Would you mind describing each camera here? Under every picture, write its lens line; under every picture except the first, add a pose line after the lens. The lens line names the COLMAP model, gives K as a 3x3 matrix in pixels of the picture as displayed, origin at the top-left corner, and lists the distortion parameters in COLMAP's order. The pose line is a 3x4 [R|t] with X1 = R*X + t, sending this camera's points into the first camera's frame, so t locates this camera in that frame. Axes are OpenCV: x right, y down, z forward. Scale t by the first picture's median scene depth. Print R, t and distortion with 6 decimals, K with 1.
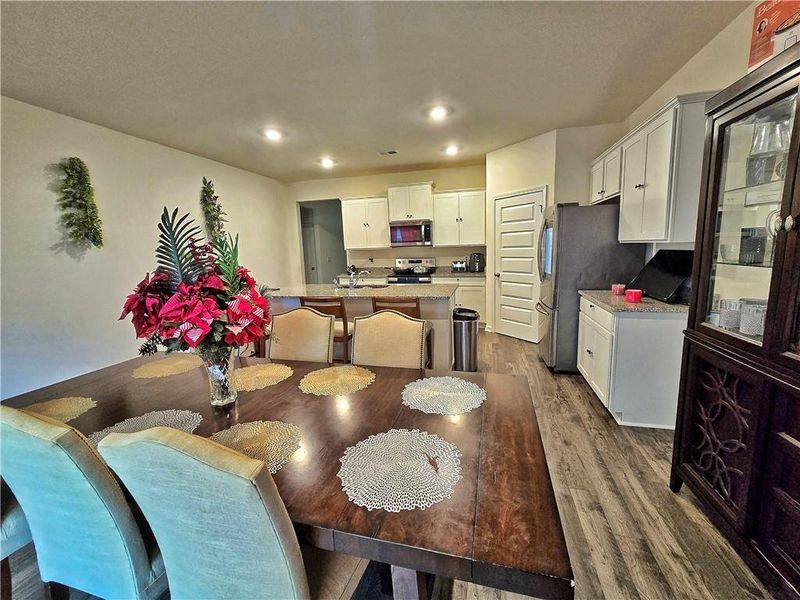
lens RADIAL K [[329.8, 0, 402.0], [0, 329.8, 298.8], [0, 0, 1]] dist [-0.000537, -0.000114]
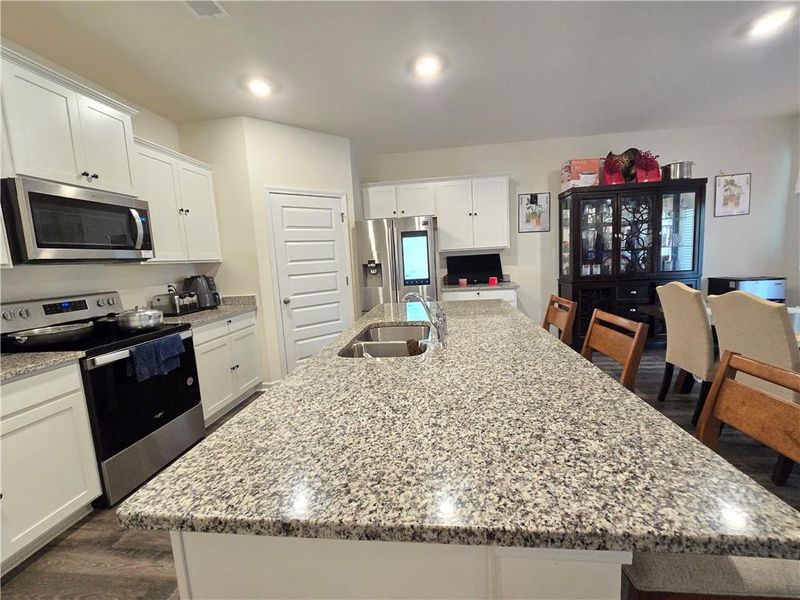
lens RADIAL K [[329.8, 0, 400.3], [0, 329.8, 297.4], [0, 0, 1]] dist [-0.000537, -0.000114]
pose [[-0.135956, -0.073865, 0.987957, -0.413632], [0.217772, 0.970599, 0.102536, -0.093694], [-0.966484, 0.229090, -0.115873, 0.803123]]
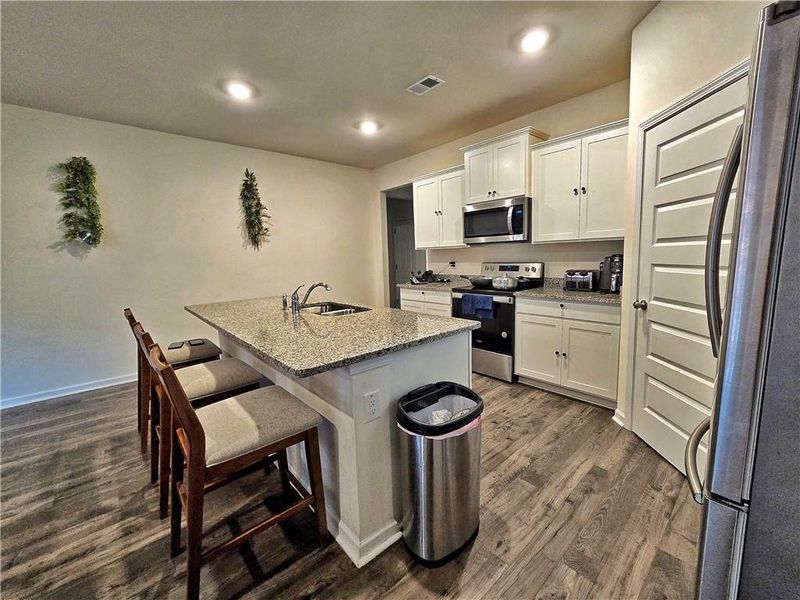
lens RADIAL K [[329.8, 0, 401.6], [0, 329.8, 297.1], [0, 0, 1]] dist [-0.000537, -0.000114]
pose [[0.832060, 0.076502, -0.549384, 0.250472], [-0.081882, 0.996533, 0.014754, -0.060089], [0.548608, 0.032708, 0.835440, 0.439766]]
